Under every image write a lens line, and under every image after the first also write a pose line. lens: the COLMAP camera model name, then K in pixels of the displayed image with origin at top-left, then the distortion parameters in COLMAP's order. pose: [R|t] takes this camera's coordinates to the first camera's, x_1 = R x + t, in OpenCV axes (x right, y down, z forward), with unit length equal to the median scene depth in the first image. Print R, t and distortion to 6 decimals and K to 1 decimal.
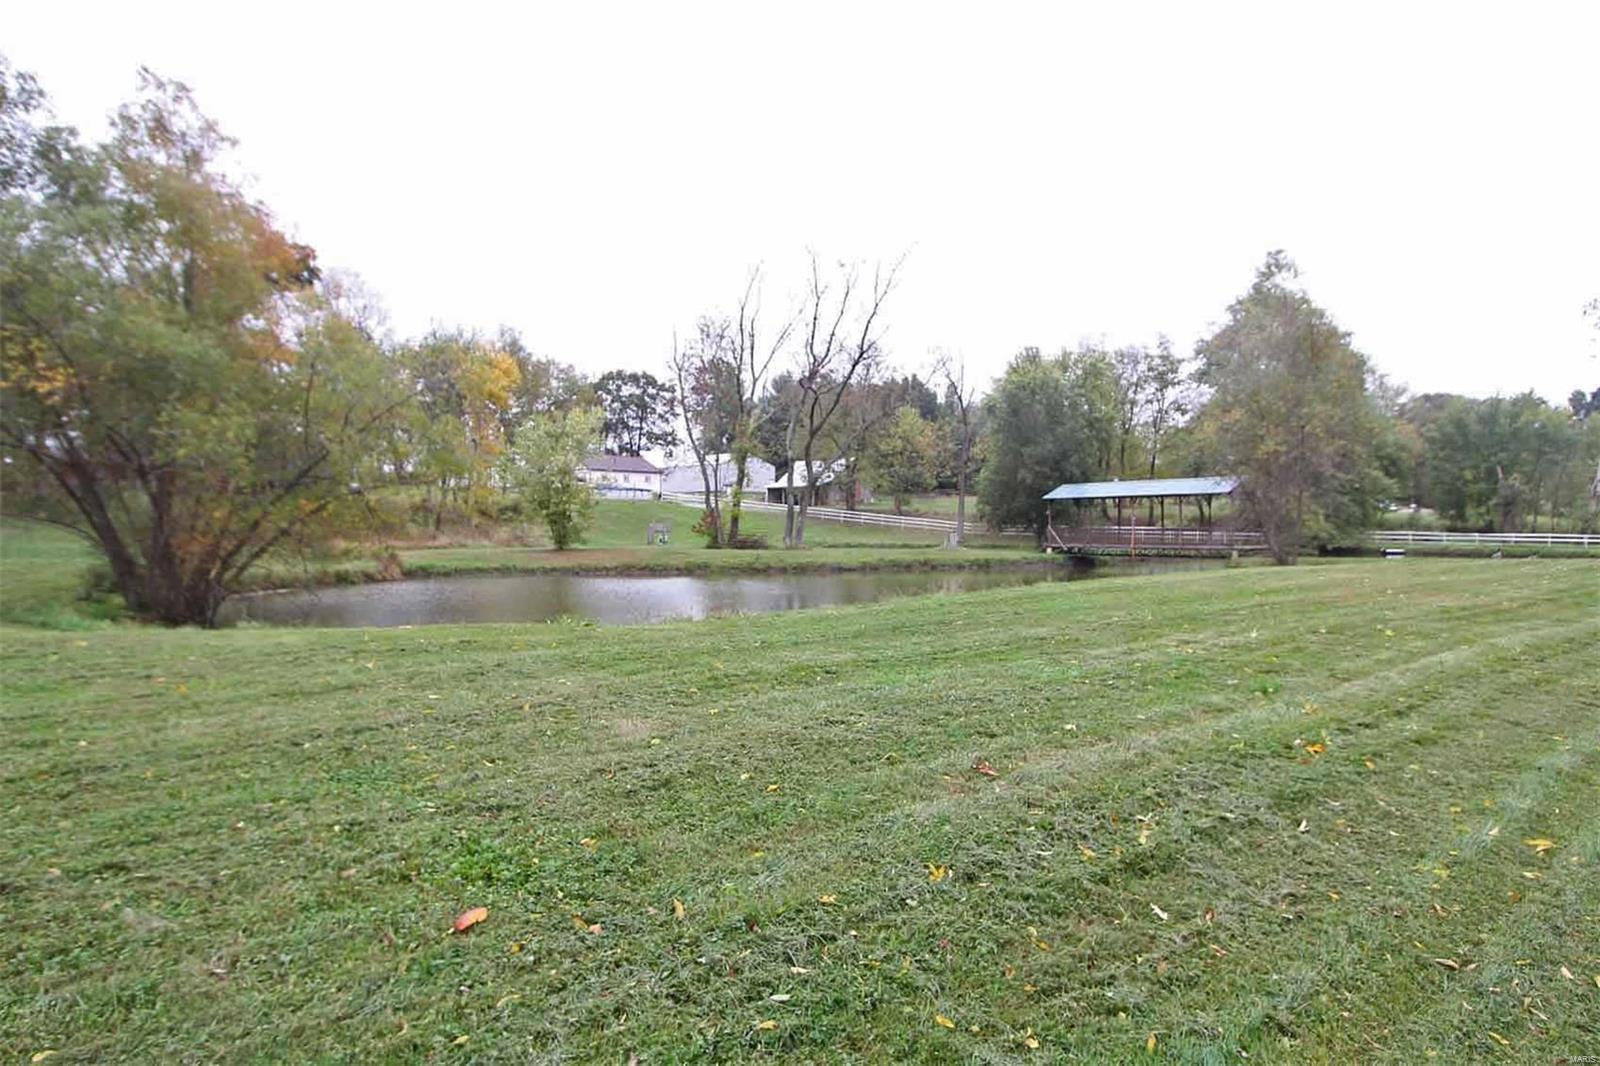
lens RADIAL K [[1013.6, 0, 804.8], [0, 1013.6, 533.1], [0, 0, 1]] dist [0.001529, 0.000384]
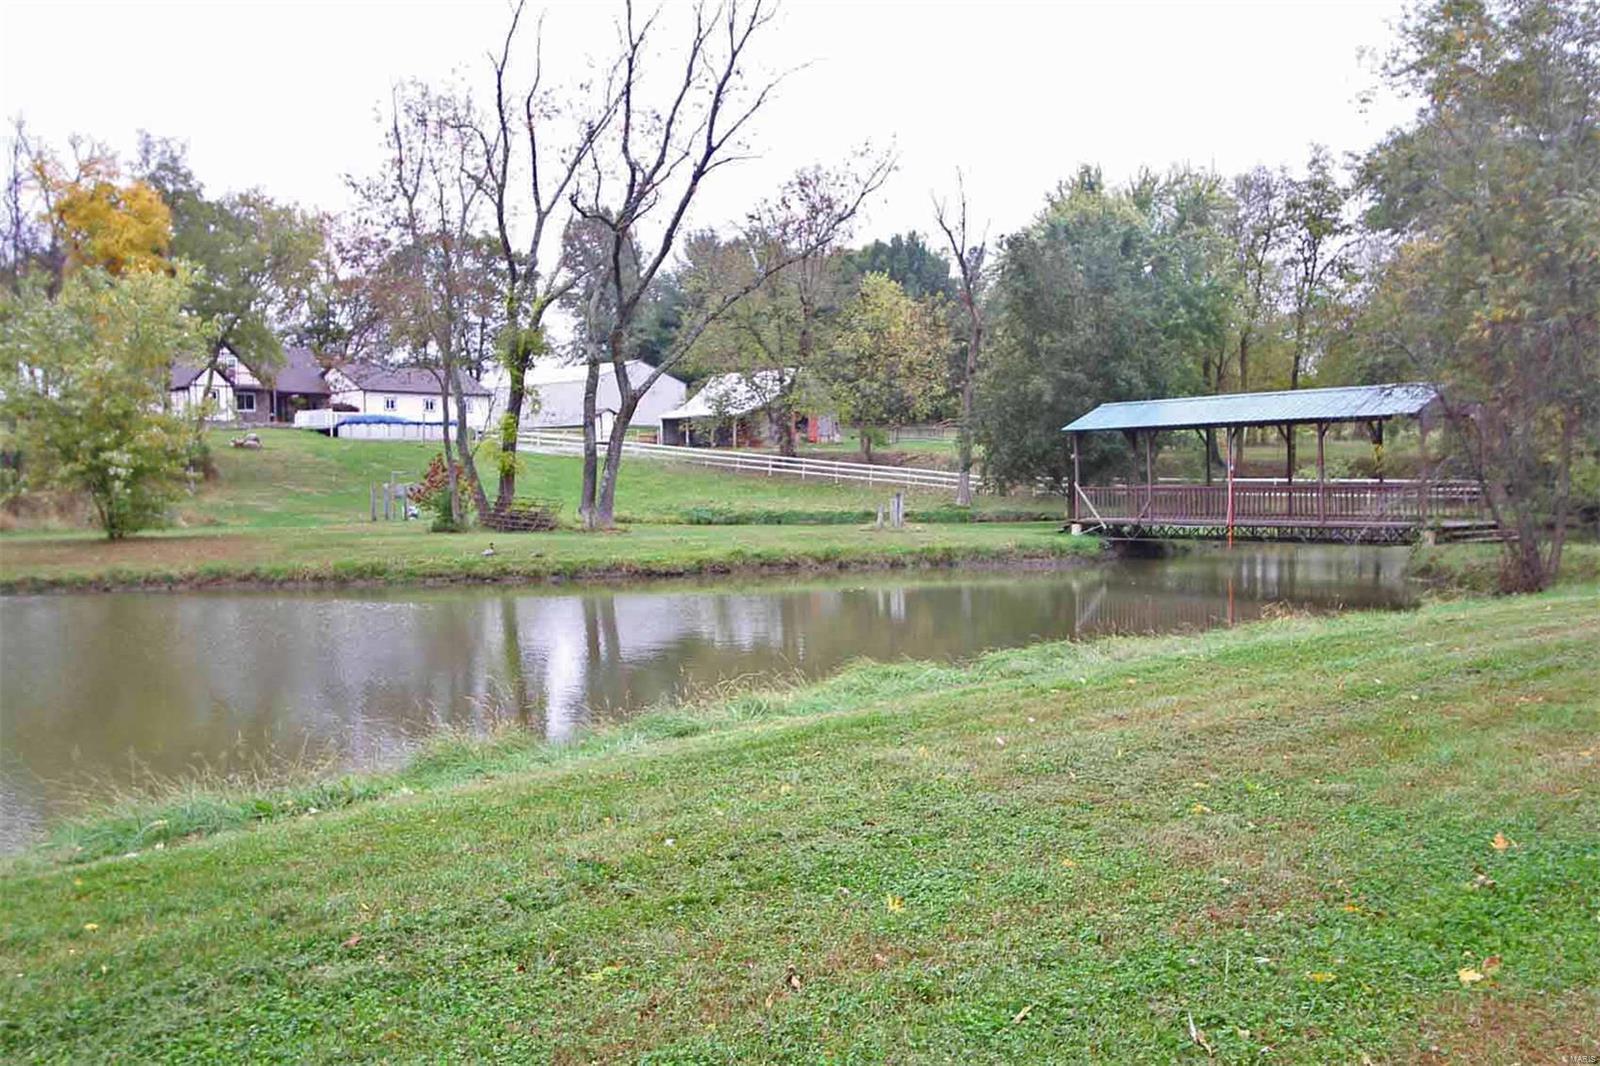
lens RADIAL K [[1560.1, 0, 803.0], [0, 1560.1, 532.8], [0, 0, 1]] dist [0.009546, 0.000000]
pose [[0.999871, -0.011843, 0.010869, 0.052543], [0.011542, 0.999559, 0.027349, -0.002718], [-0.011188, -0.027220, 0.999567, 0.113679]]
